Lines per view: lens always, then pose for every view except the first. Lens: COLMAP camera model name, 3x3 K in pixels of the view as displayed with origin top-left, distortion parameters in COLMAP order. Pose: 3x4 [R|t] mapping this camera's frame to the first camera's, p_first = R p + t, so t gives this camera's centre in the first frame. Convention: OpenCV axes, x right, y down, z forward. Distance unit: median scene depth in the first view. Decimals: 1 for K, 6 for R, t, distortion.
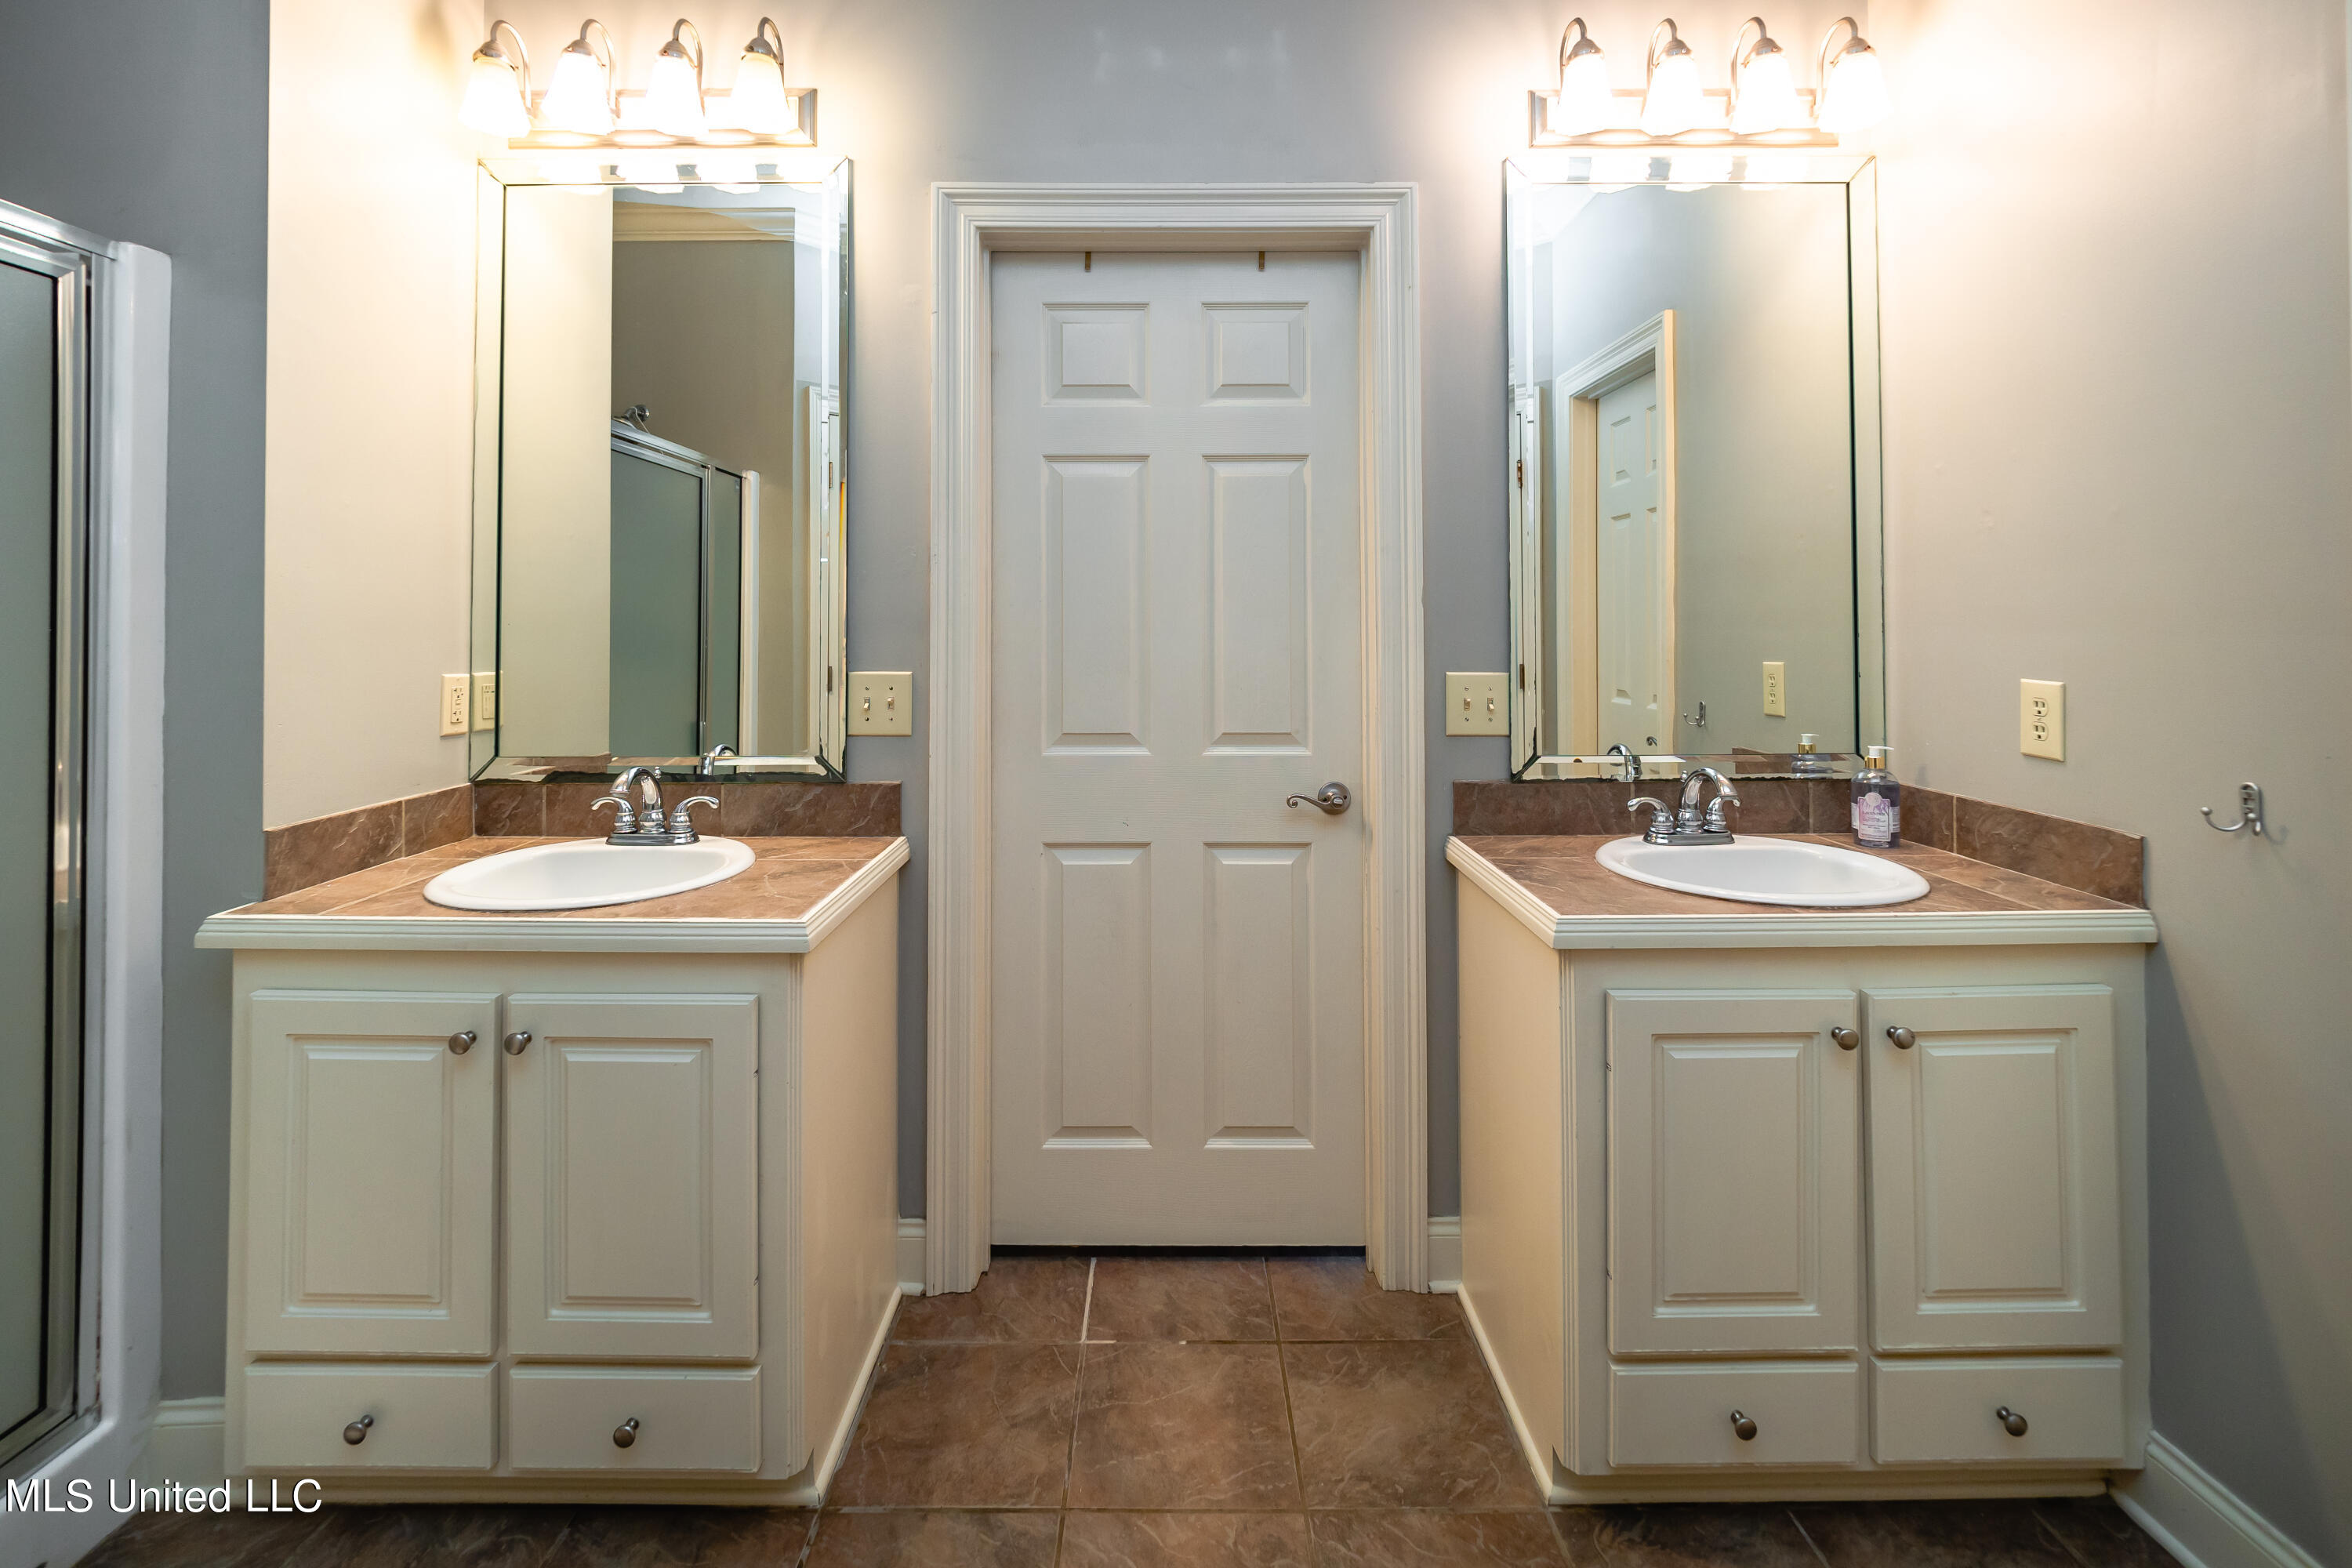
lens RADIAL K [[1015.4, 0, 1156.5], [0, 1015.4, 610.6], [0, 0, 1]] dist [-0.011877, 0.000979]
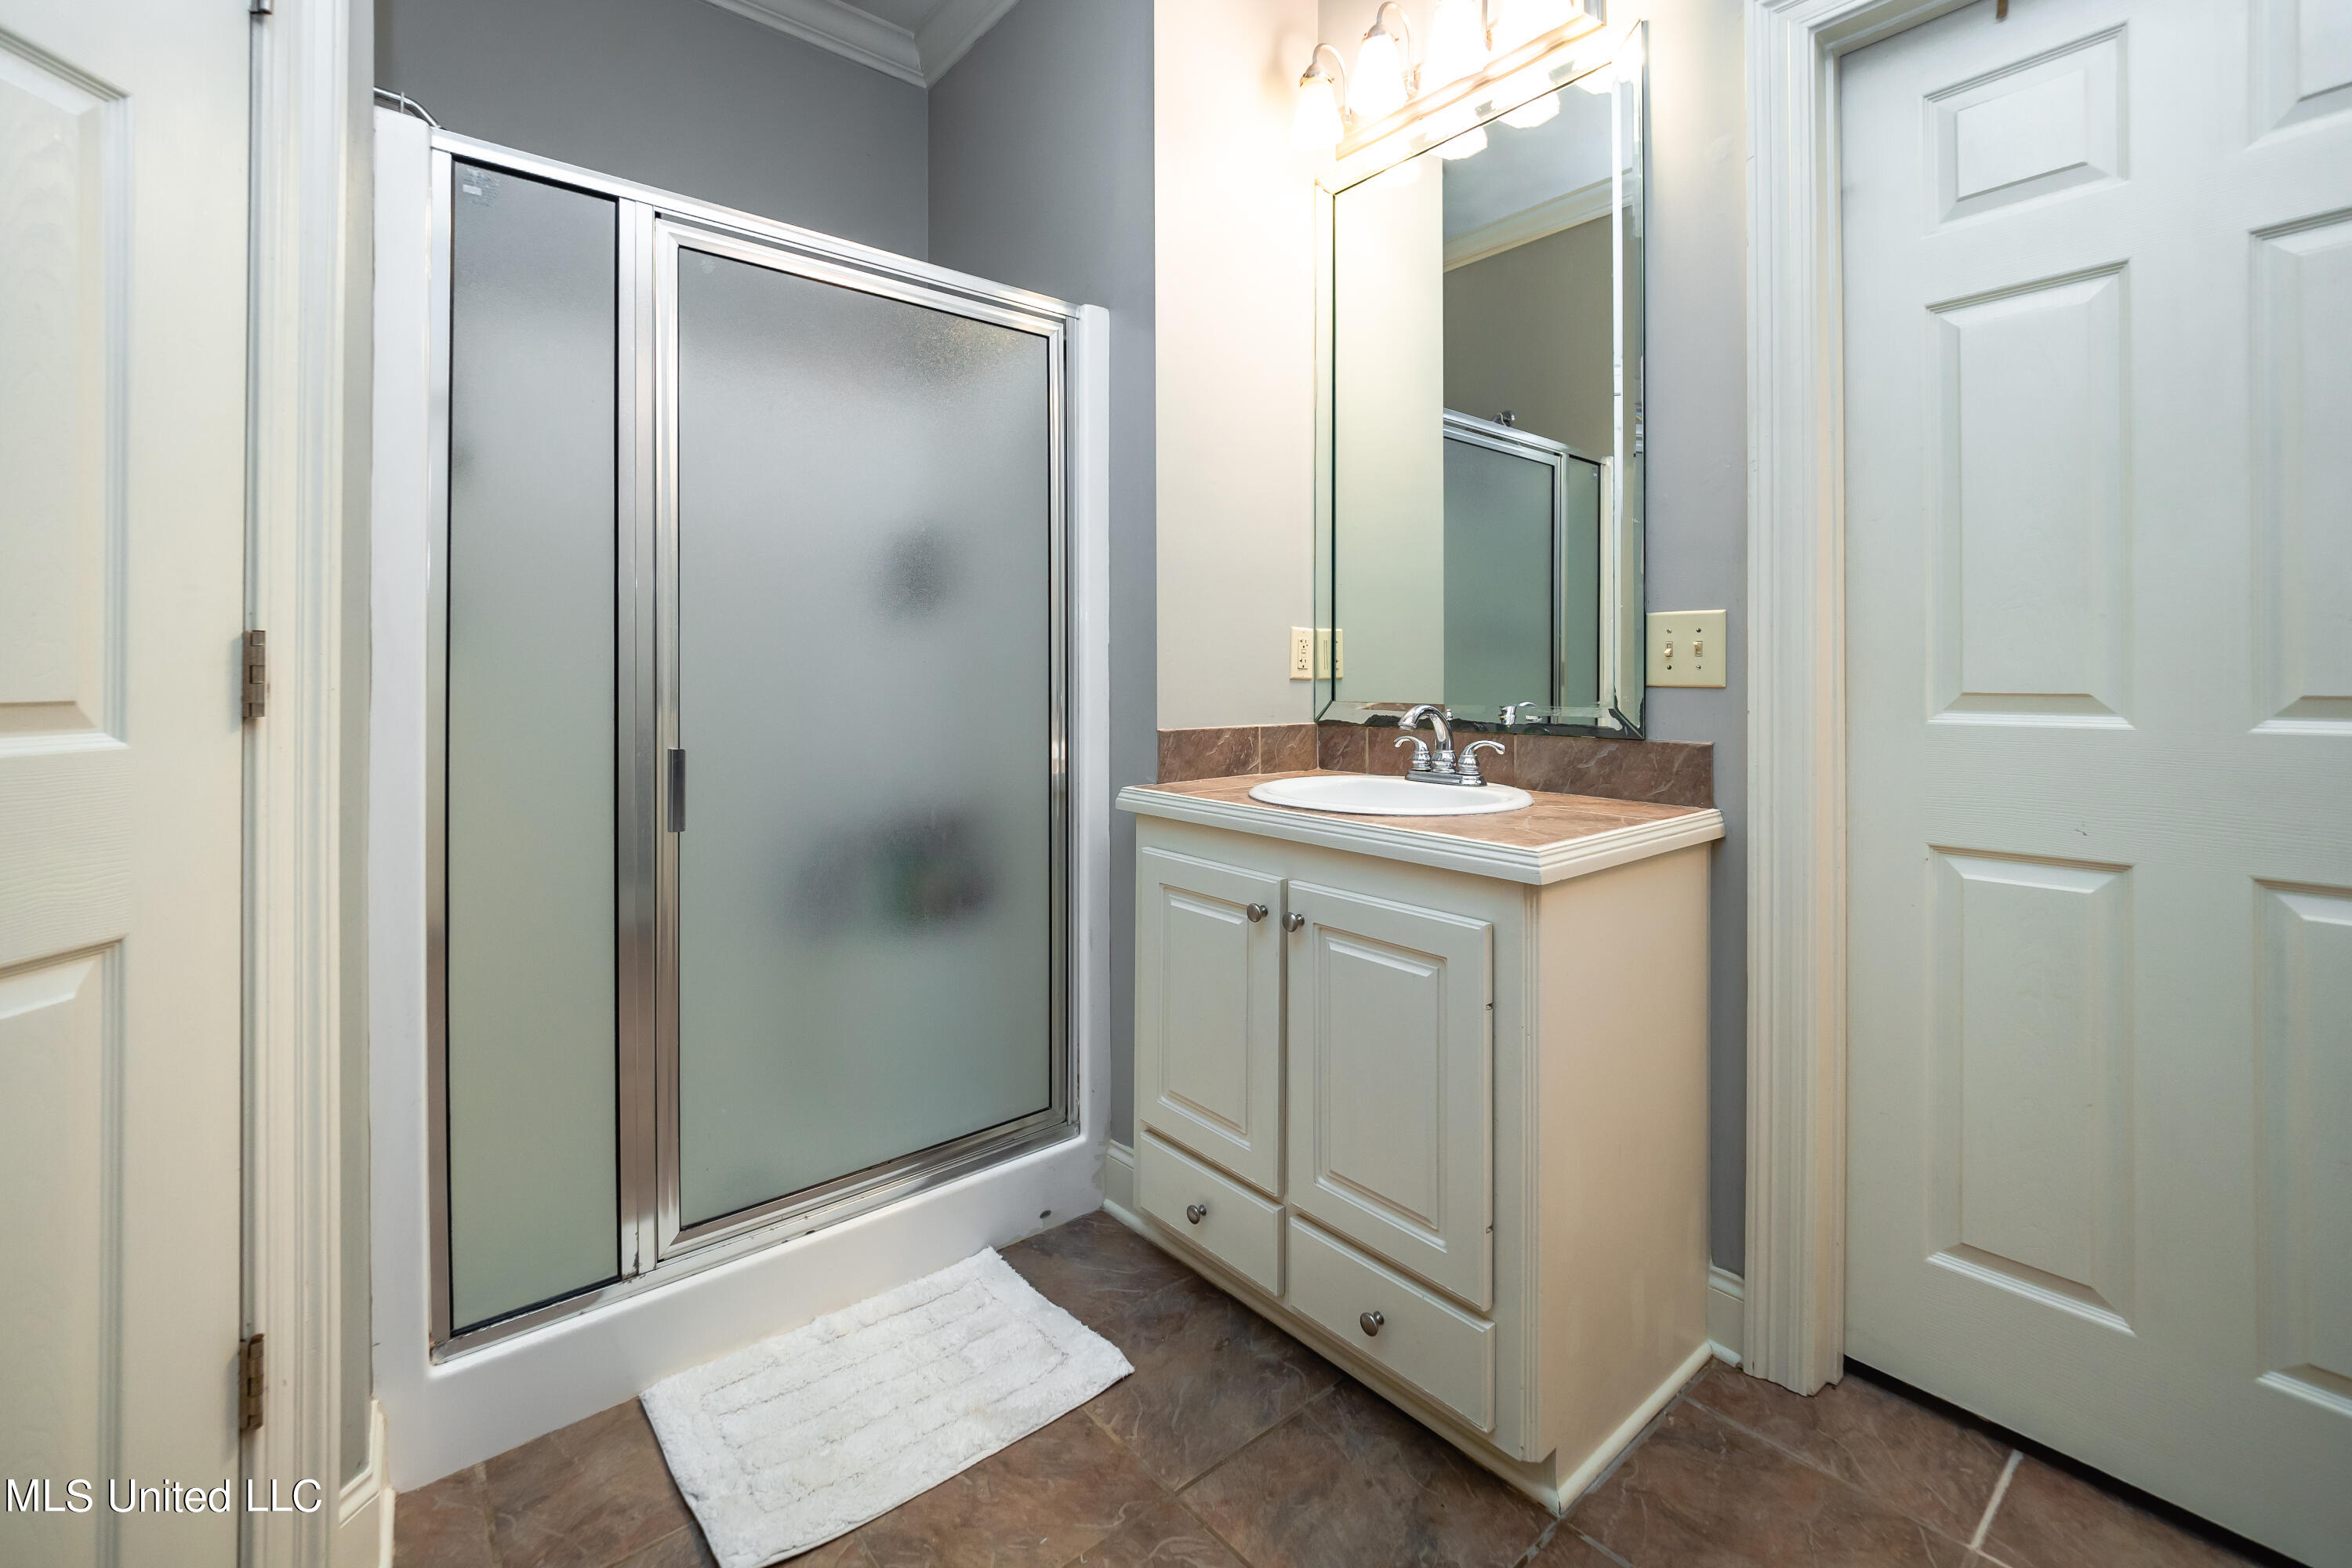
lens RADIAL K [[992.0, 0, 1169.3], [0, 992.0, 665.1], [0, 0, 1]] dist [-0.003095, -0.000713]
pose [[0.656198, 0.000043, -0.754589, 0.076809], [0.009800, 0.999915, 0.008580, 0.102785], [0.754525, -0.013025, 0.656142, 0.141382]]
